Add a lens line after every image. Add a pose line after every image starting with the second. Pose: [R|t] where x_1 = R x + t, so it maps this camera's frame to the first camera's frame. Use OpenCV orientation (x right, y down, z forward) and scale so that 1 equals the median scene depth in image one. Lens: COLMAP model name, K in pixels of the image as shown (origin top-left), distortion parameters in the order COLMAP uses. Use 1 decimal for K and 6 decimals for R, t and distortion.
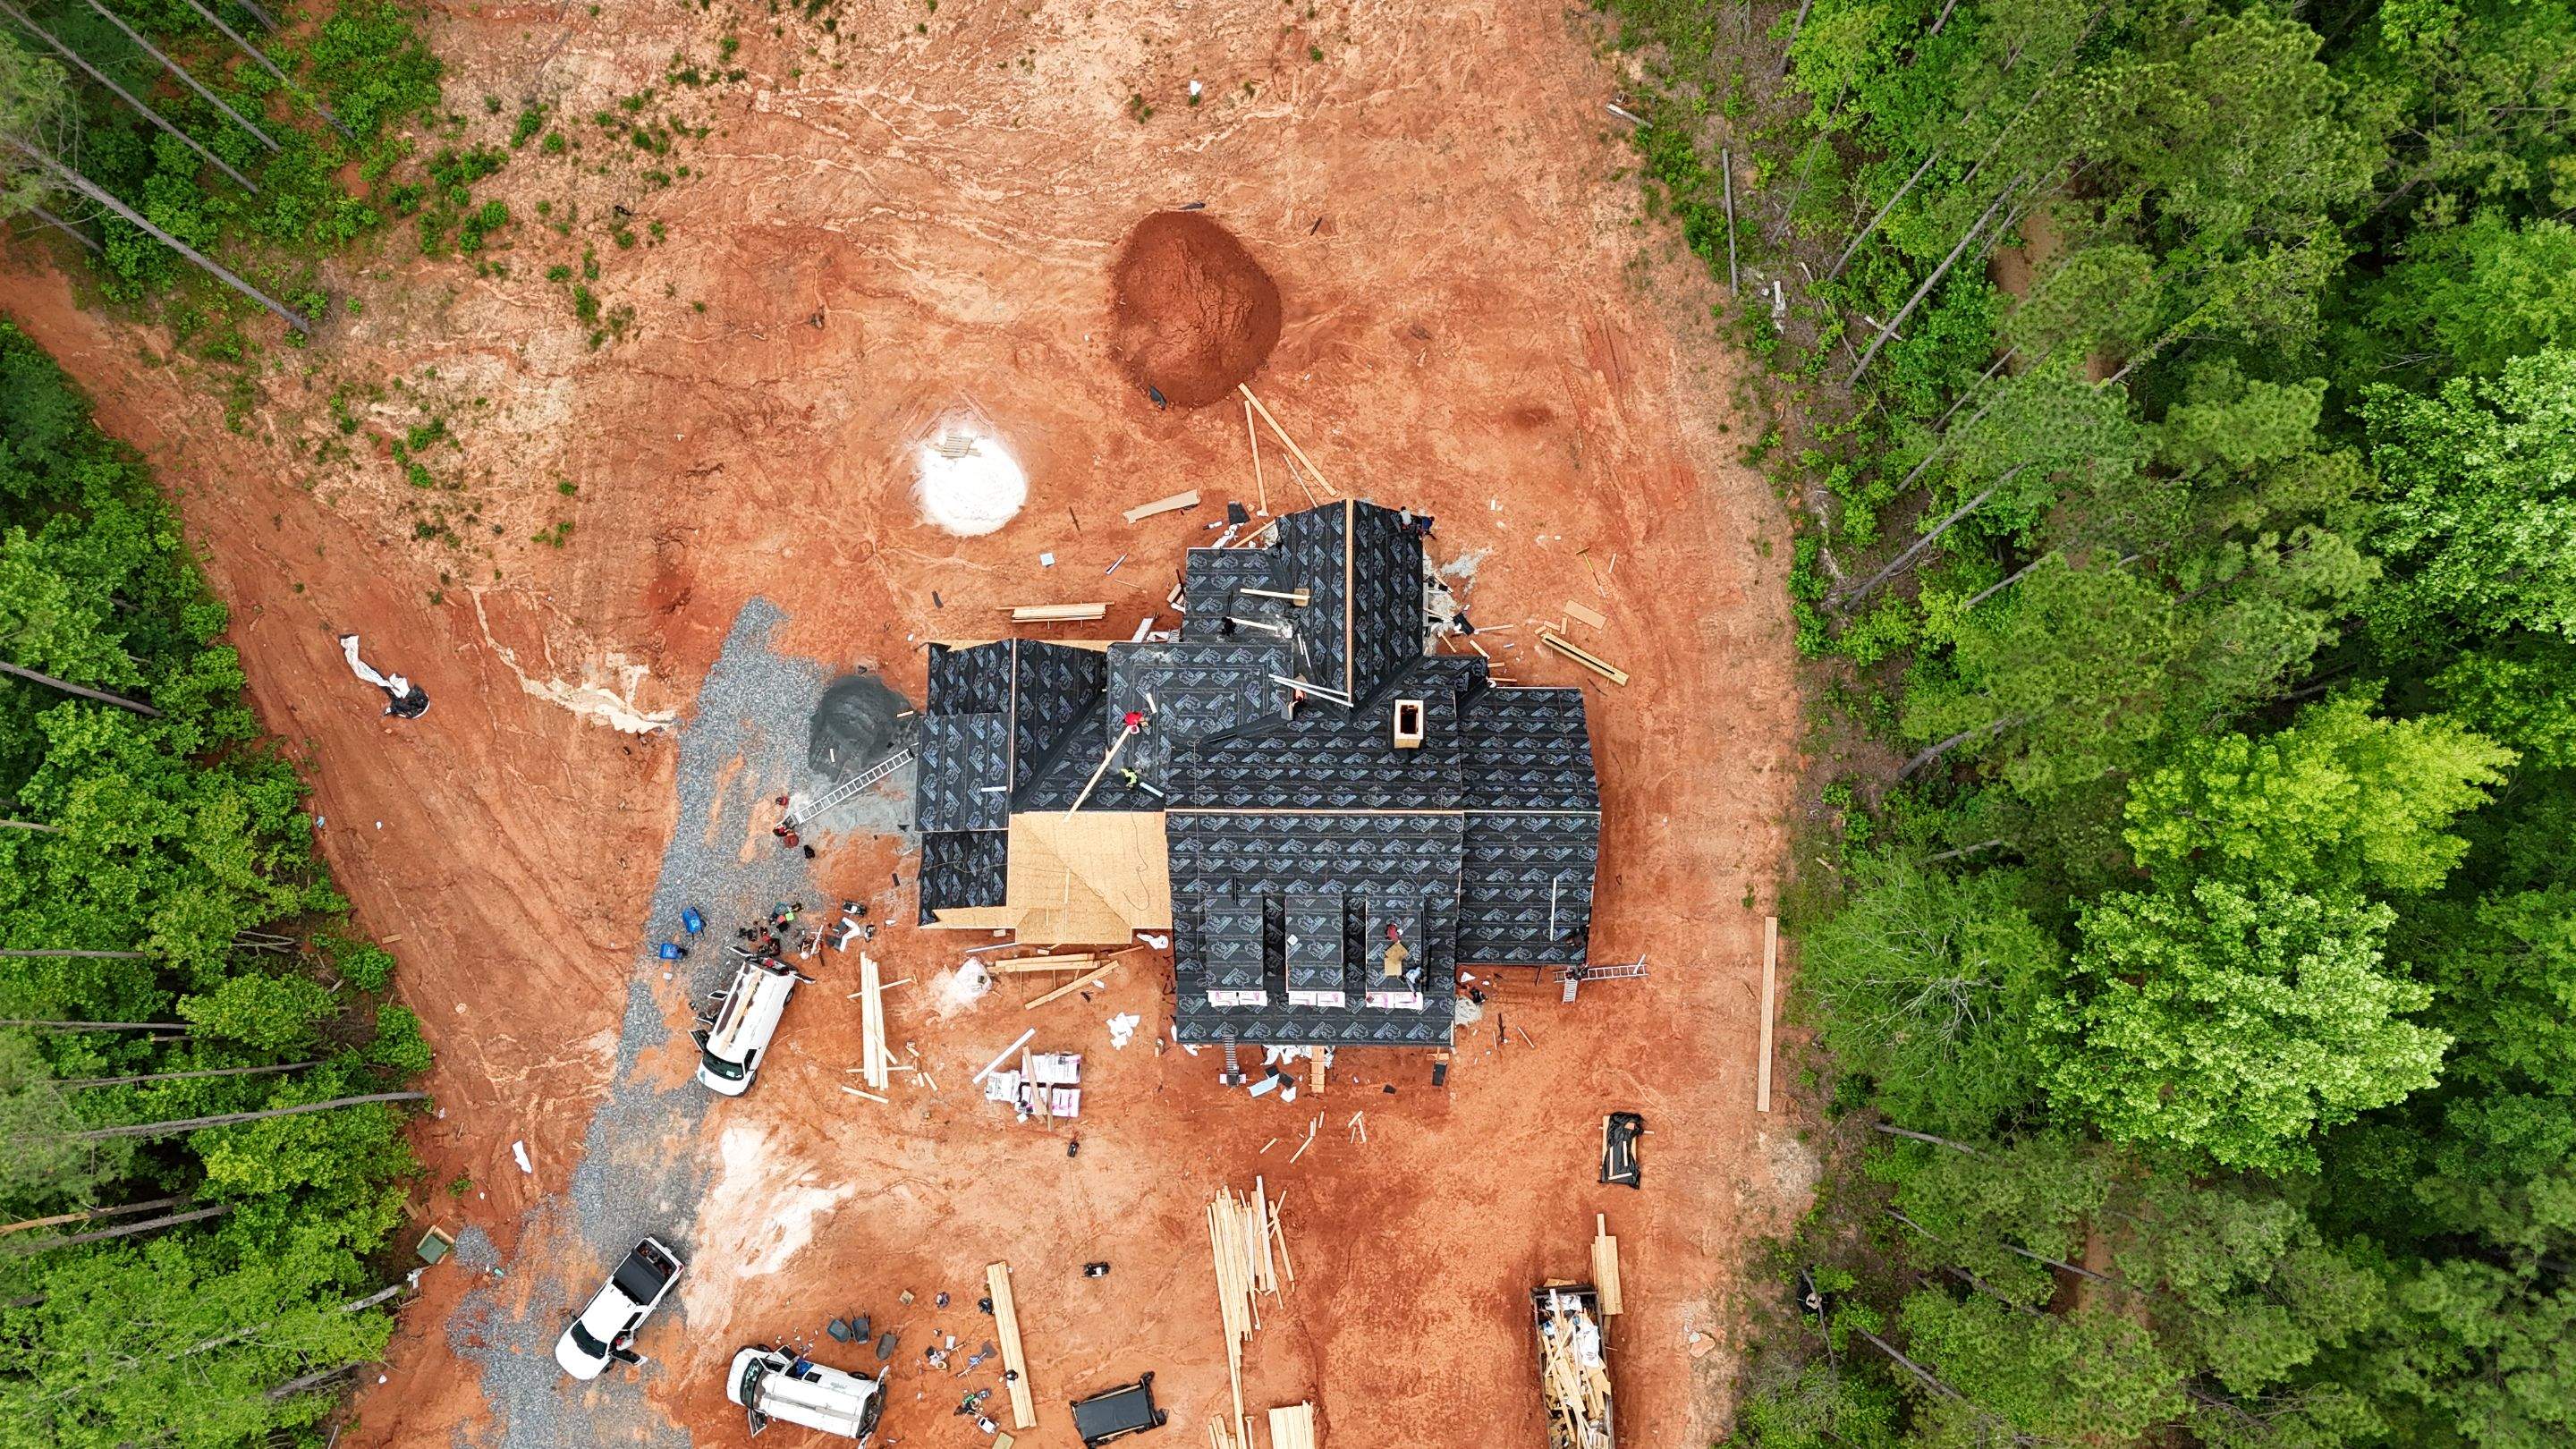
lens RADIAL K [[1902.4, 0, 1290.3], [0, 1902.4, 710.8], [0, 0, 1]] dist [0.162028, -0.378229]
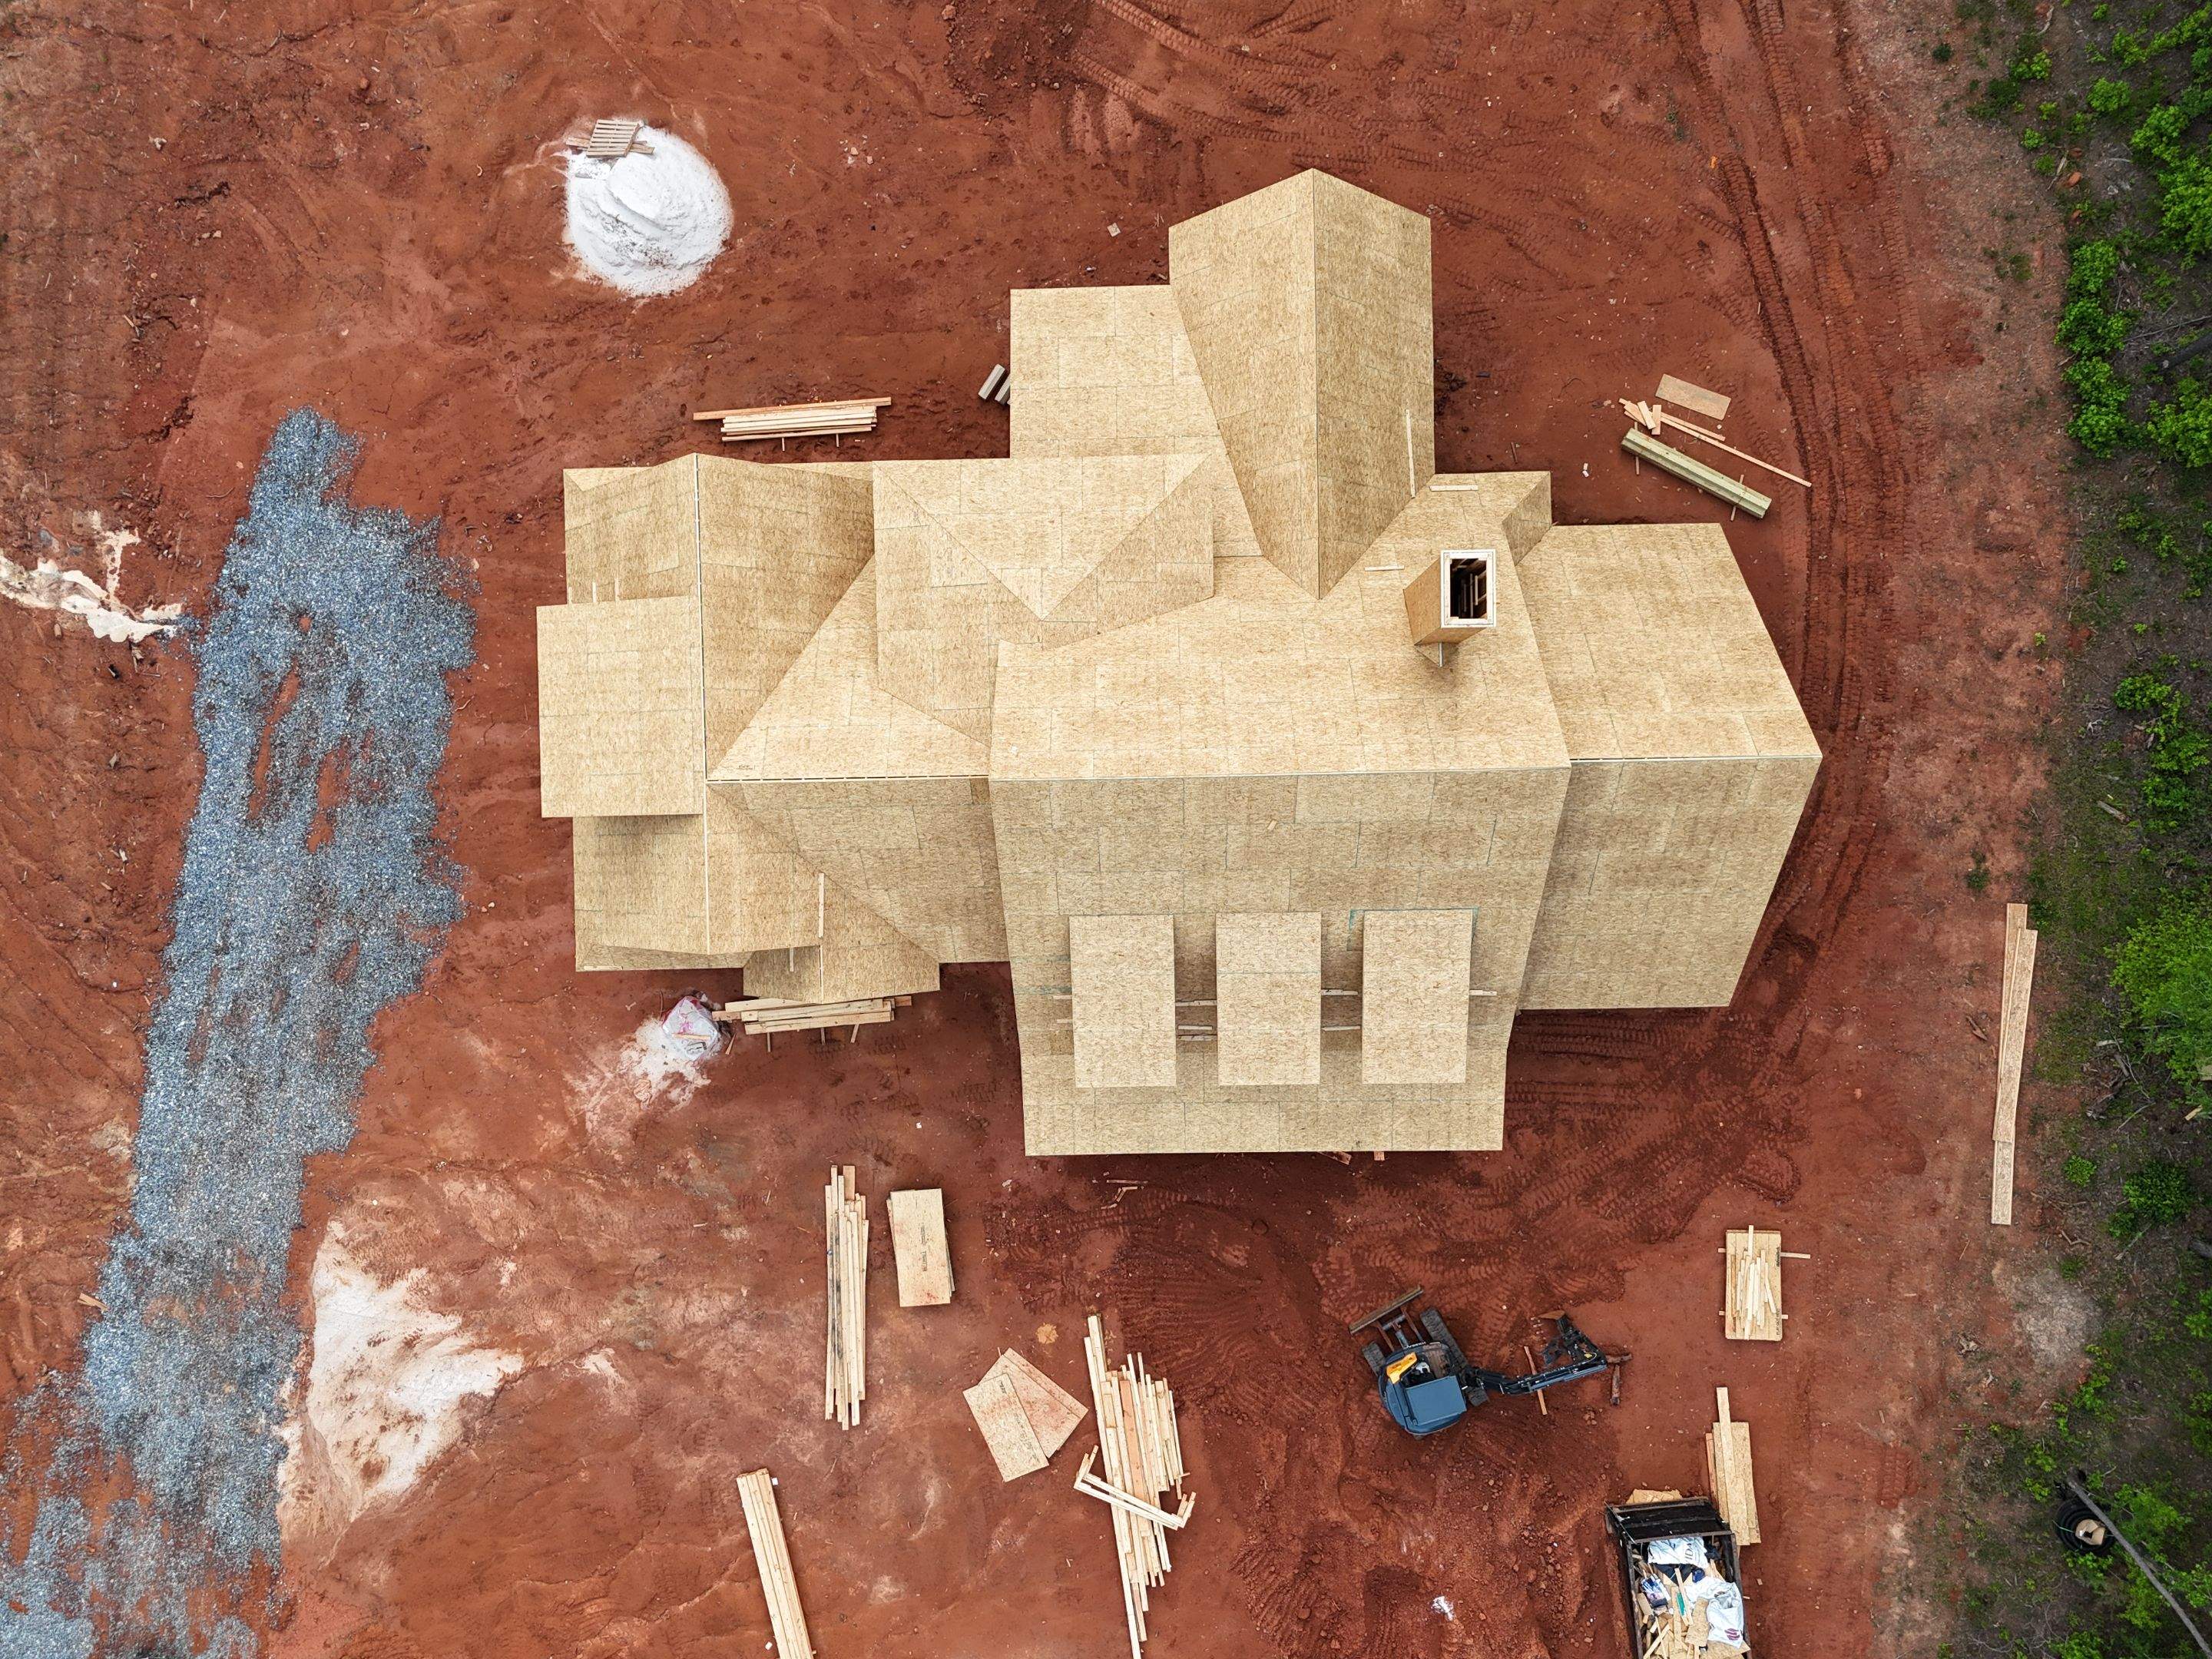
lens RADIAL K [[1628.6, 0, 1106.4], [0, 1628.6, 819.7], [0, 0, 1]] dist [0.058914, -0.040876]
pose [[0.999588, -0.028643, 0.001613, -0.032170], [0.028097, 0.988777, 0.146736, -0.001045], [-0.005798, -0.146630, 0.989174, 0.515955]]
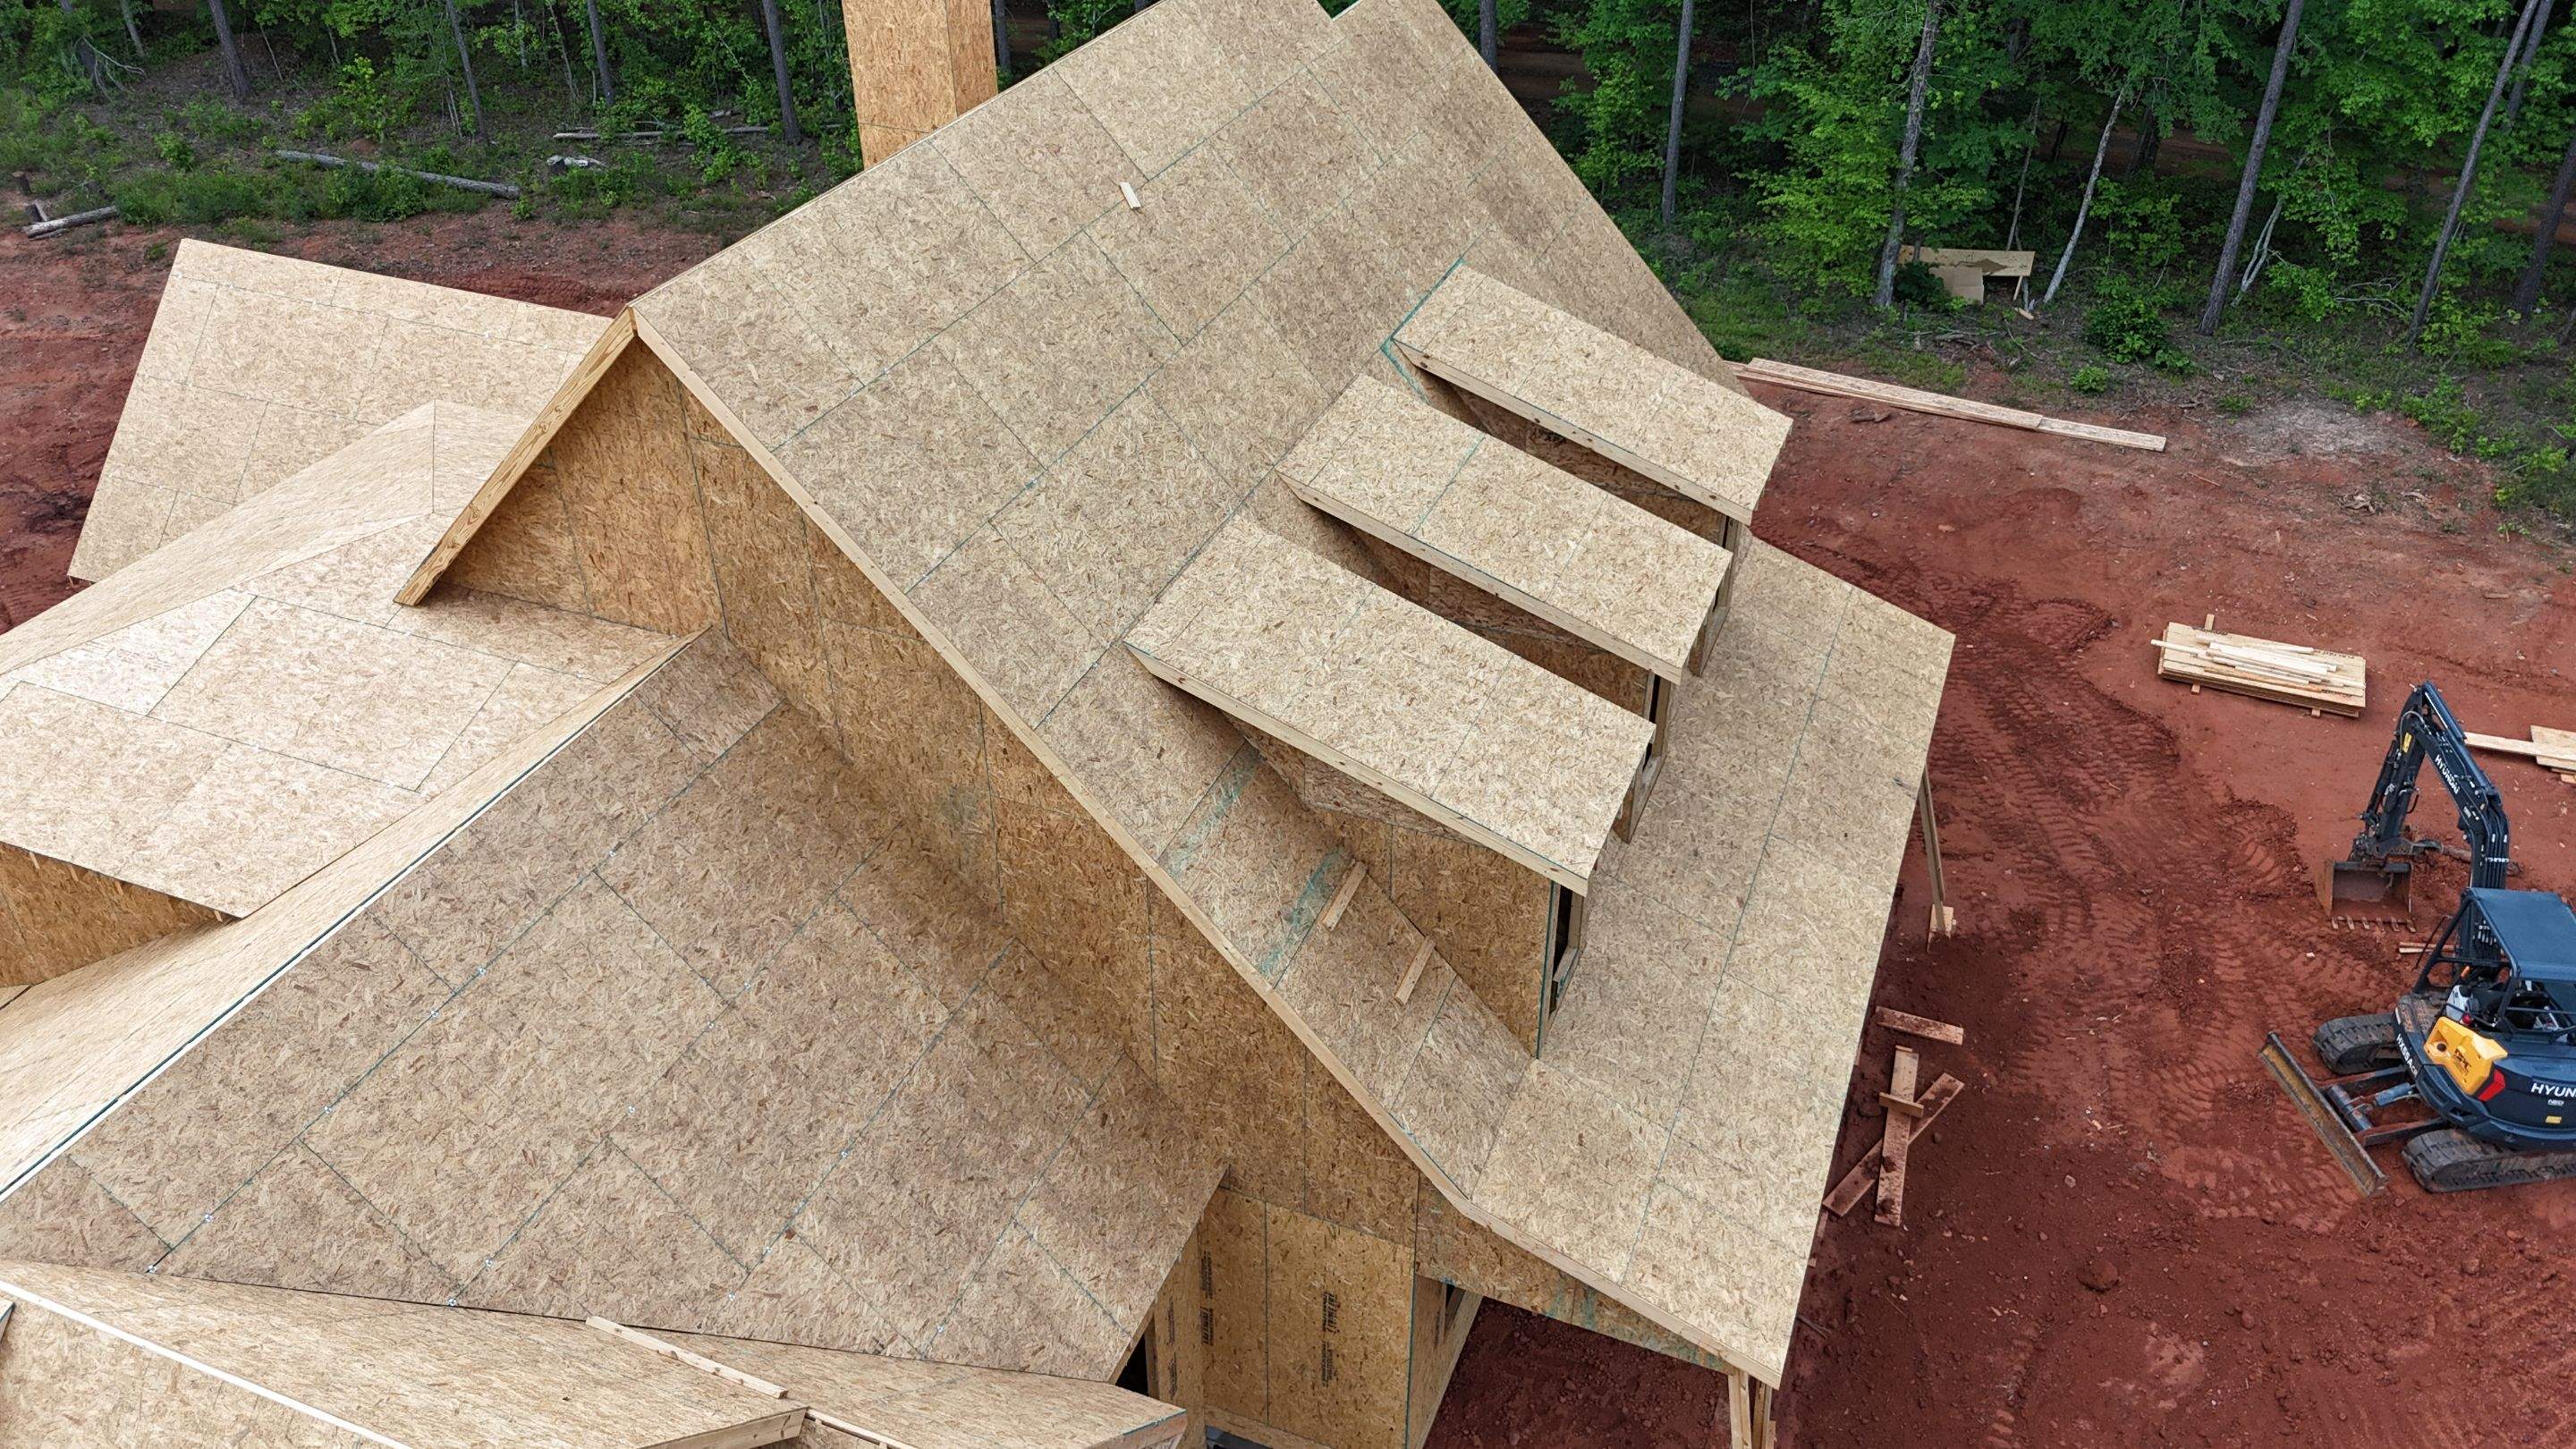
lens RADIAL K [[1925.4, 0, 1299.3], [0, 1925.4, 725.5], [0, 0, 1]] dist [0.047526, -0.013418]
pose [[0.367951, -0.506949, 0.779497, -0.188202], [0.919921, 0.320618, -0.225721, 0.152220], [-0.135492, 0.800129, 0.584324, 0.840356]]
